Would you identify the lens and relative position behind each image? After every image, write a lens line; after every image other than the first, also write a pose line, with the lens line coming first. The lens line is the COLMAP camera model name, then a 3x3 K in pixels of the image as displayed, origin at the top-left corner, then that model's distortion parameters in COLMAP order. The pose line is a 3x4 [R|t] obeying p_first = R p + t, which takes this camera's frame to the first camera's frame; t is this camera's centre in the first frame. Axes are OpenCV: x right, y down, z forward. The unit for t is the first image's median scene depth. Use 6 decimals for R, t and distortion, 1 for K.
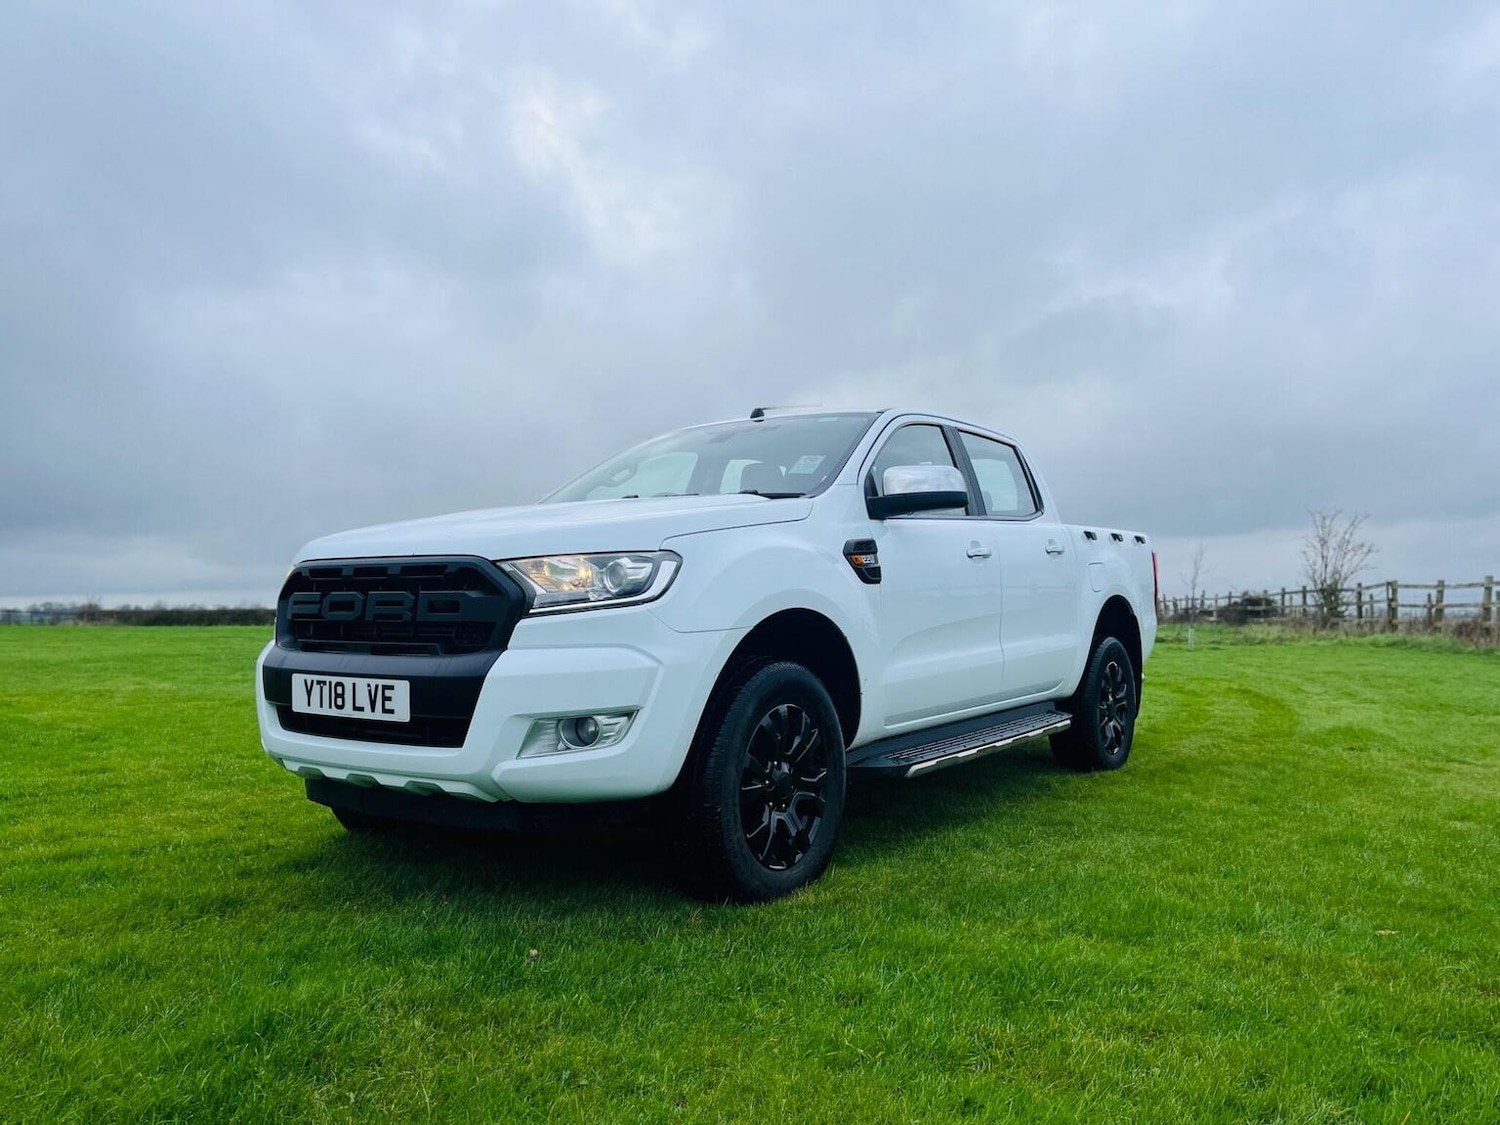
lens RADIAL K [[1115.6, 0, 741.6], [0, 1115.6, 561.1], [0, 0, 1]] dist [0.073864, -0.099592]
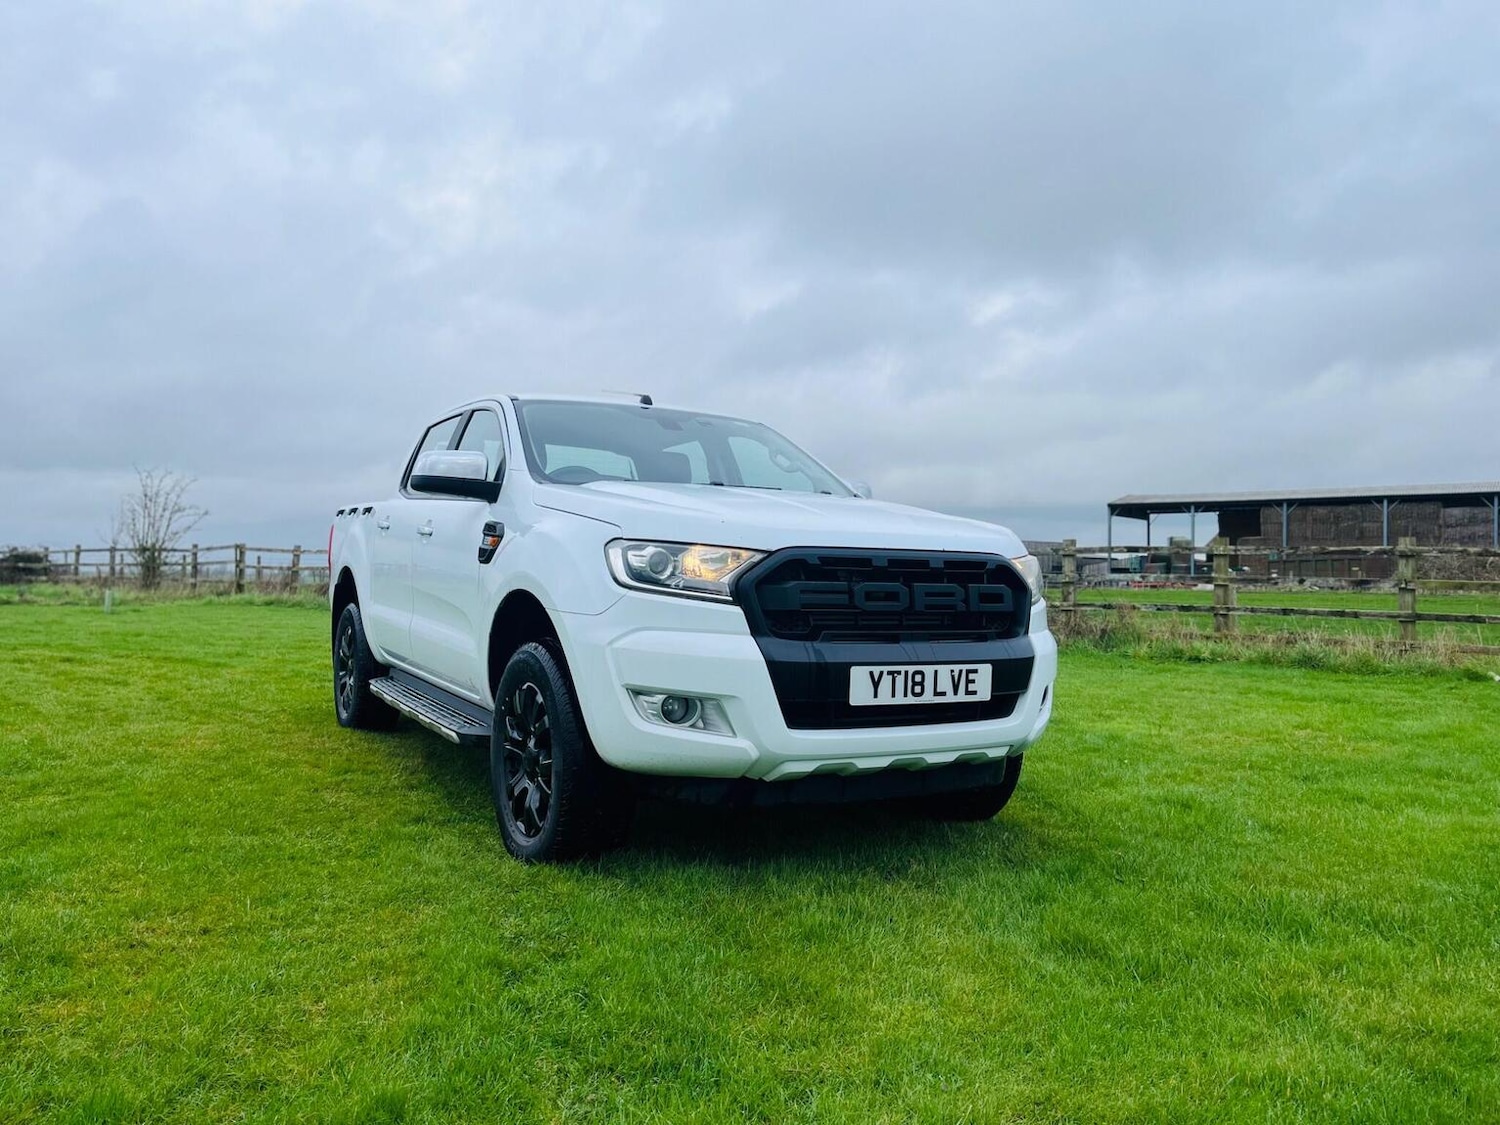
lens RADIAL K [[1141.5, 0, 720.9], [0, 1141.5, 560.1], [0, 0, 1]] dist [0.098506, -0.112303]
pose [[0.449776, 0.018390, 0.892952, -1.388899], [-0.053745, 0.998533, 0.006507, 0.008743], [-0.891523, -0.050919, 0.450105, 0.693642]]
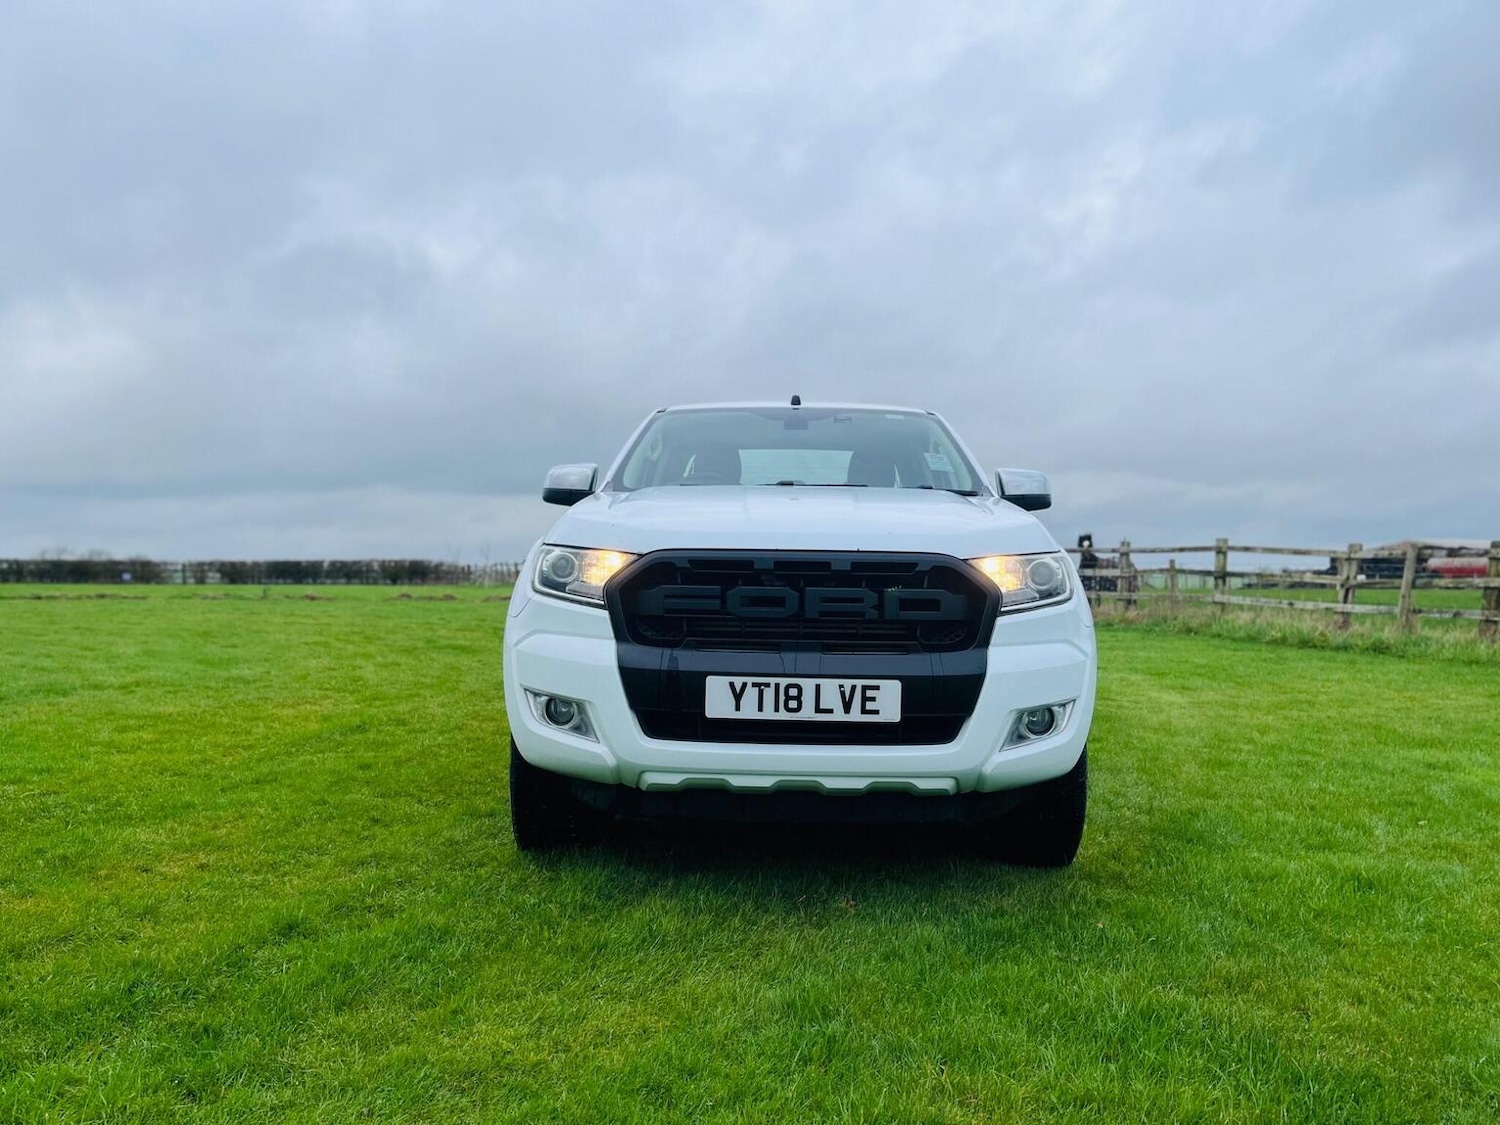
lens RADIAL K [[1115.5, 0, 750.0], [0, 1115.5, 562.5], [0, 0, 1]] dist [0.089154, -0.125595]
pose [[0.838146, 0.012778, 0.545297, -0.901575], [-0.034667, 0.998952, 0.029876, -0.020599], [-0.544344, -0.043945, 0.837710, 0.241344]]
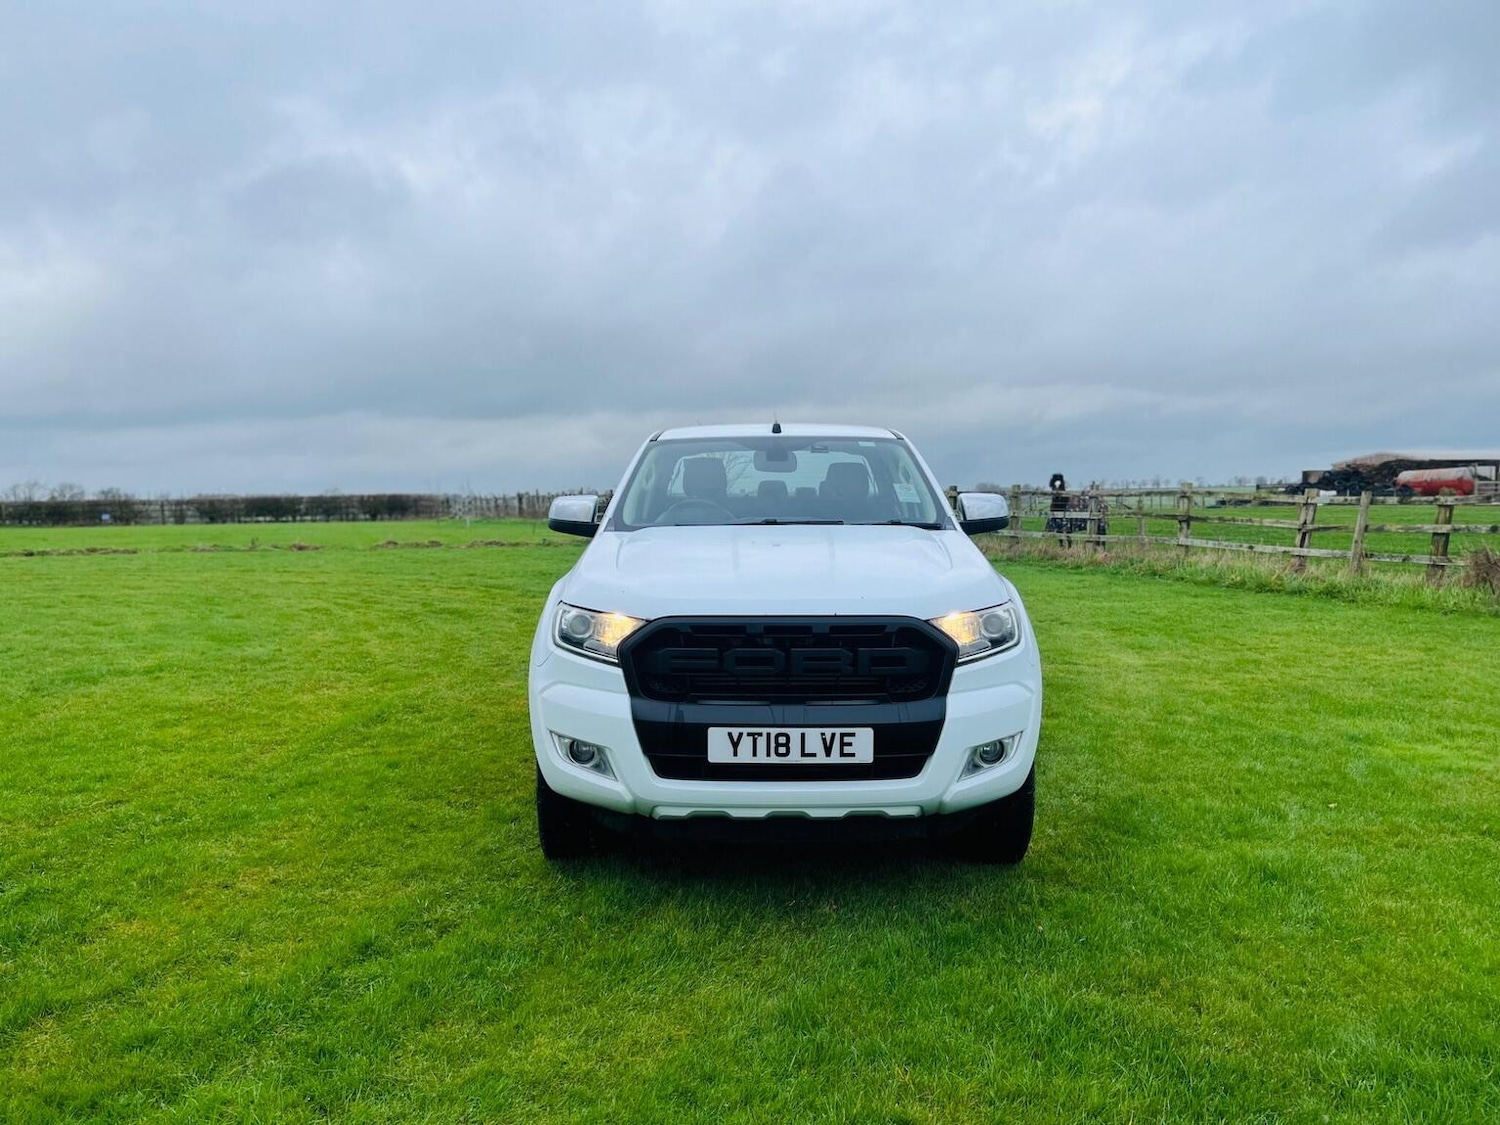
lens RADIAL K [[1115.6, 0, 741.6], [0, 1115.6, 561.1], [0, 0, 1]] dist [0.073864, -0.099592]
pose [[0.831508, -0.041198, 0.553983, -0.997753], [-0.015359, 0.995160, 0.097060, -0.168145], [-0.555301, -0.089215, 0.826851, 0.125335]]
